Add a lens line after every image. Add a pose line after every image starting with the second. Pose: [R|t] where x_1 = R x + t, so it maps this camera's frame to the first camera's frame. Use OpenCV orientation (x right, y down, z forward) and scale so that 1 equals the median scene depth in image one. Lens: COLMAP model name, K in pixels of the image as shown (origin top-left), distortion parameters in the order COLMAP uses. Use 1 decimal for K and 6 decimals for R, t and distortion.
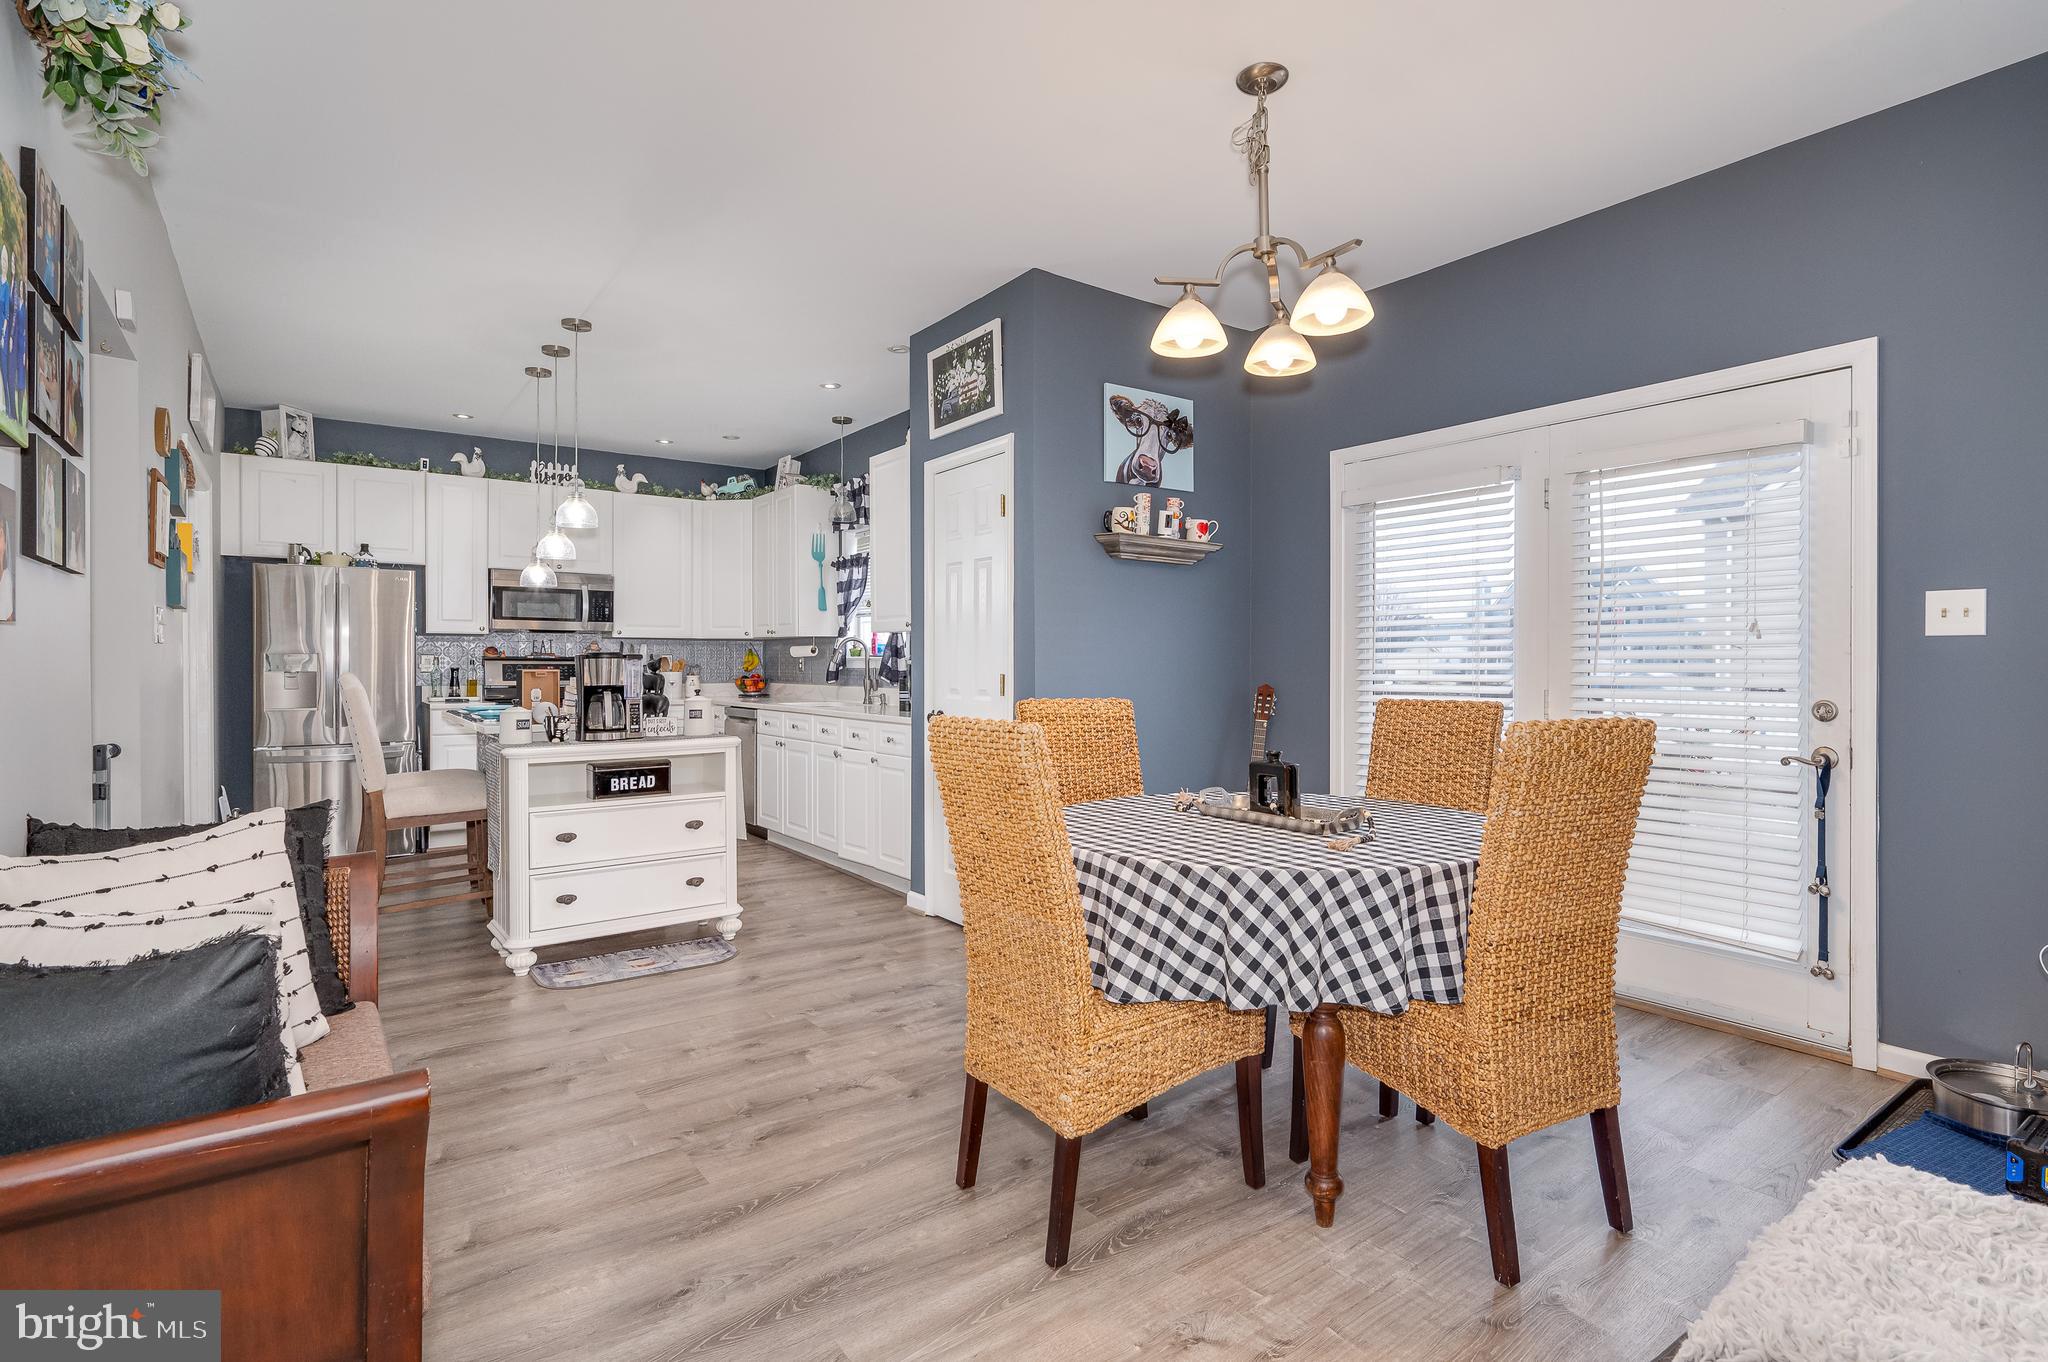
lens RADIAL K [[898.7, 0, 1031.6], [0, 898.7, 684.6], [0, 0, 1]] dist [-0.000090, 0.000063]
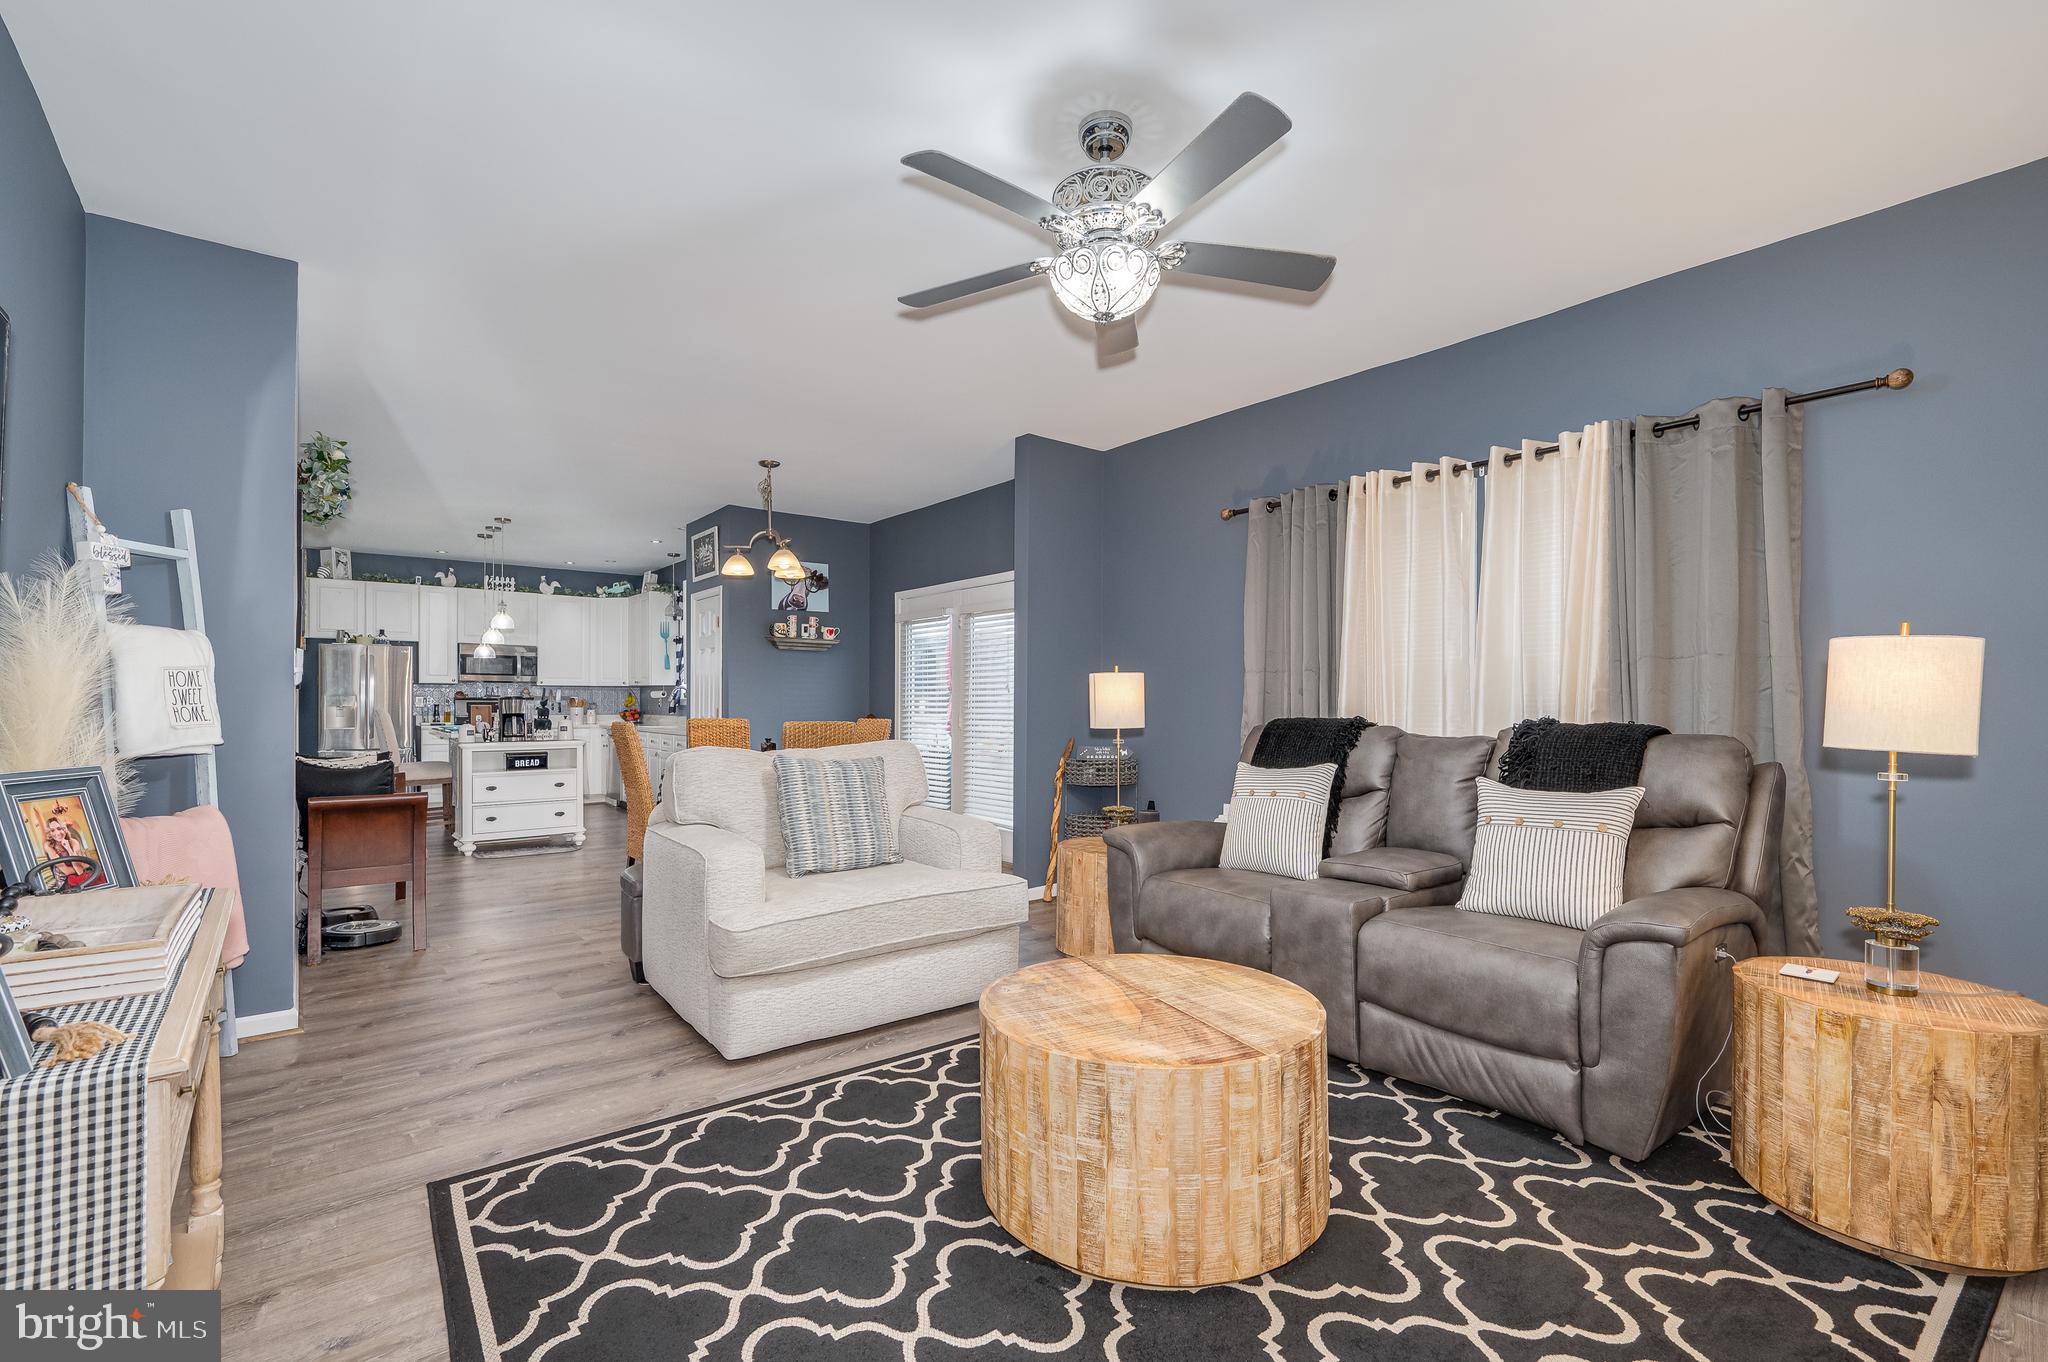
lens RADIAL K [[898.7, 0, 1031.5], [0, 898.7, 721.3], [0, 0, 1]] dist [-0.000090, 0.000063]
pose [[0.999927, 0.001798, 0.011983, 0.457906], [-0.001771, 0.999996, -0.002218, 0.014977], [-0.011987, 0.002197, 0.999926, -0.704544]]
